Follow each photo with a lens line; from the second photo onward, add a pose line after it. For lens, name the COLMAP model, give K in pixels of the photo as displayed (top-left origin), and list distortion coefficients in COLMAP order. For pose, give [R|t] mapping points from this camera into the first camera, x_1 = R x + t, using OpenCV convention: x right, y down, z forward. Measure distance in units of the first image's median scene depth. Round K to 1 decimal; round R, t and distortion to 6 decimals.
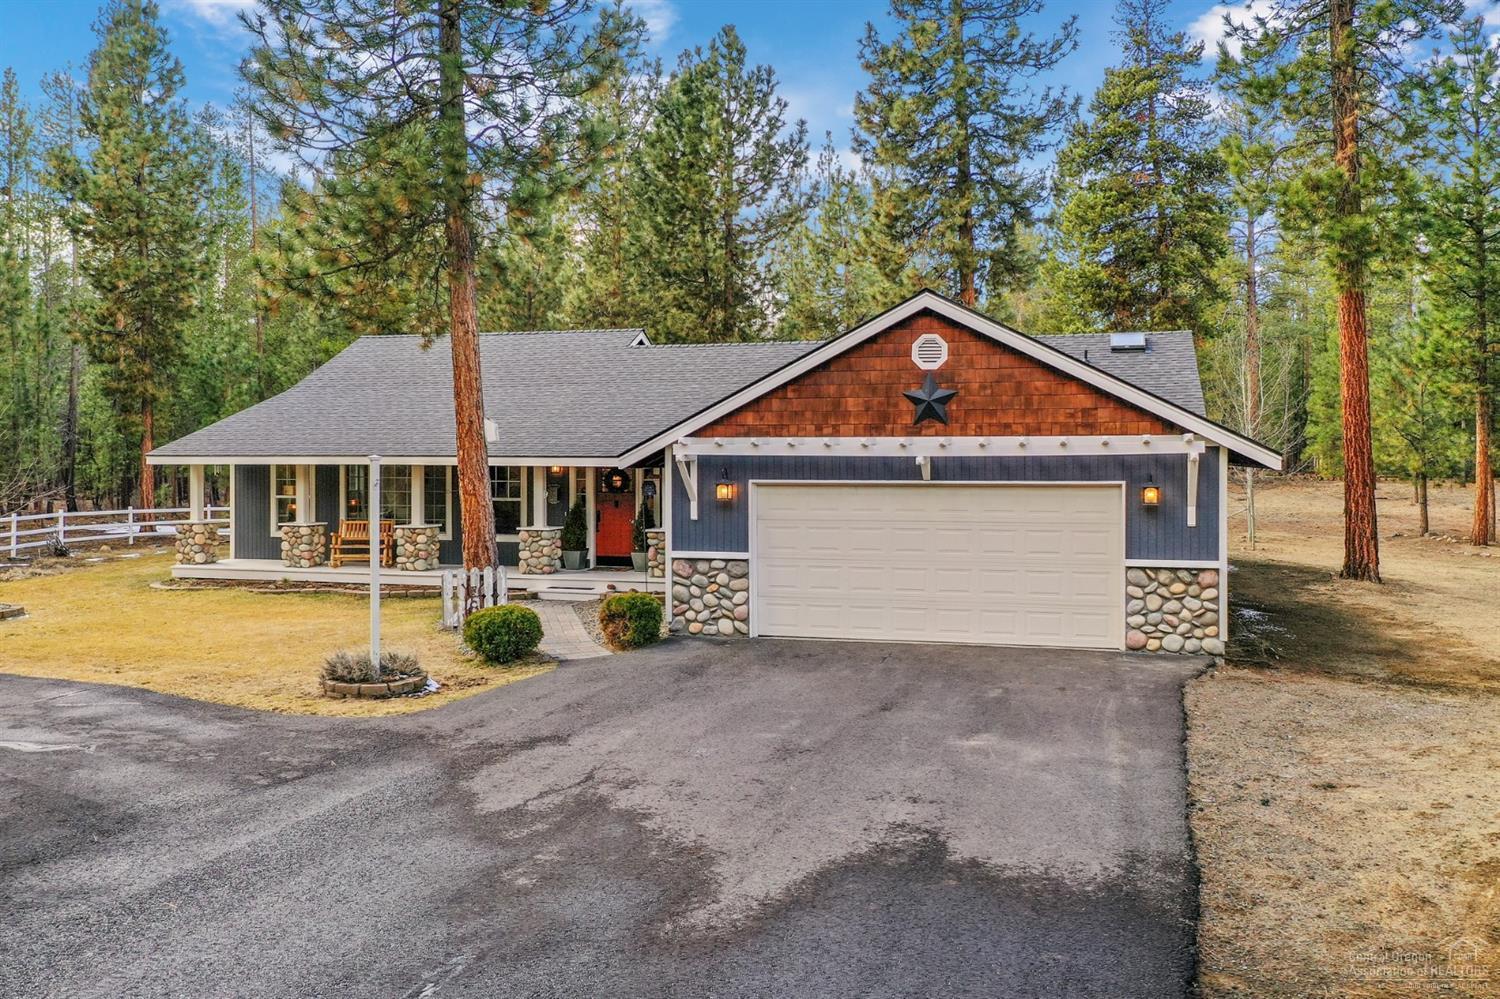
lens RADIAL K [[1249.9, 0, 749.9], [0, 1249.9, 379.4], [0, 0, 1]] dist [-0.003402, 0.008719]
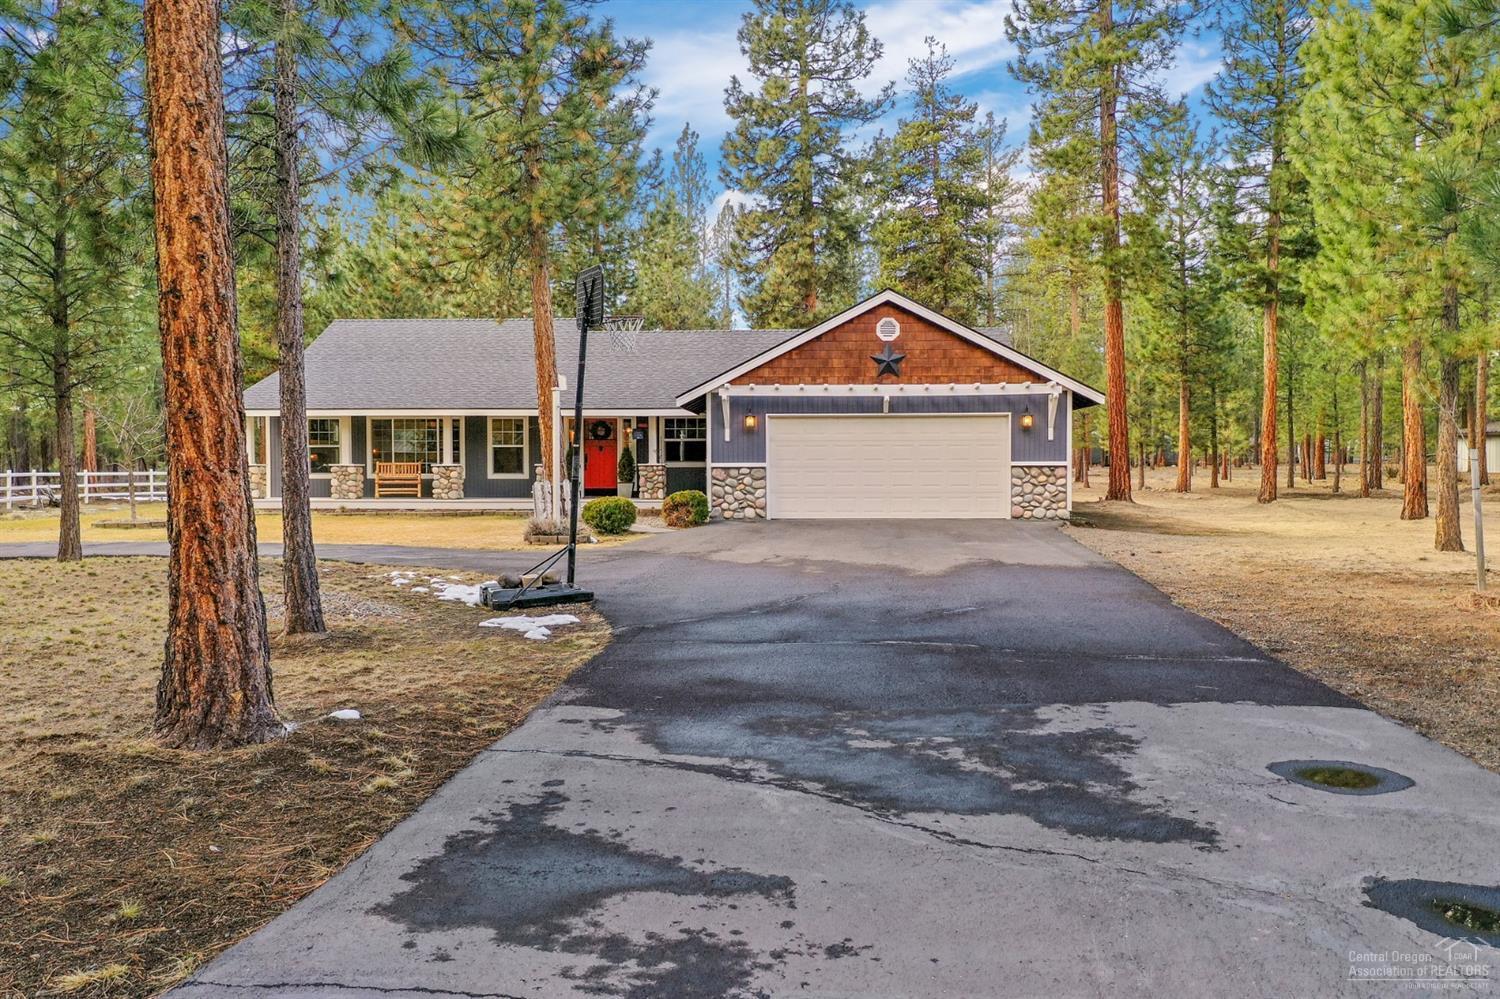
lens RADIAL K [[1249.9, 0, 749.9], [0, 1249.9, 379.4], [0, 0, 1]] dist [-0.003402, 0.008719]
pose [[0.975149, 0.013232, 0.221156, -0.346052], [-0.011228, 0.999884, -0.010315, 0.054942], [-0.221267, 0.007576, 0.975184, -0.439003]]
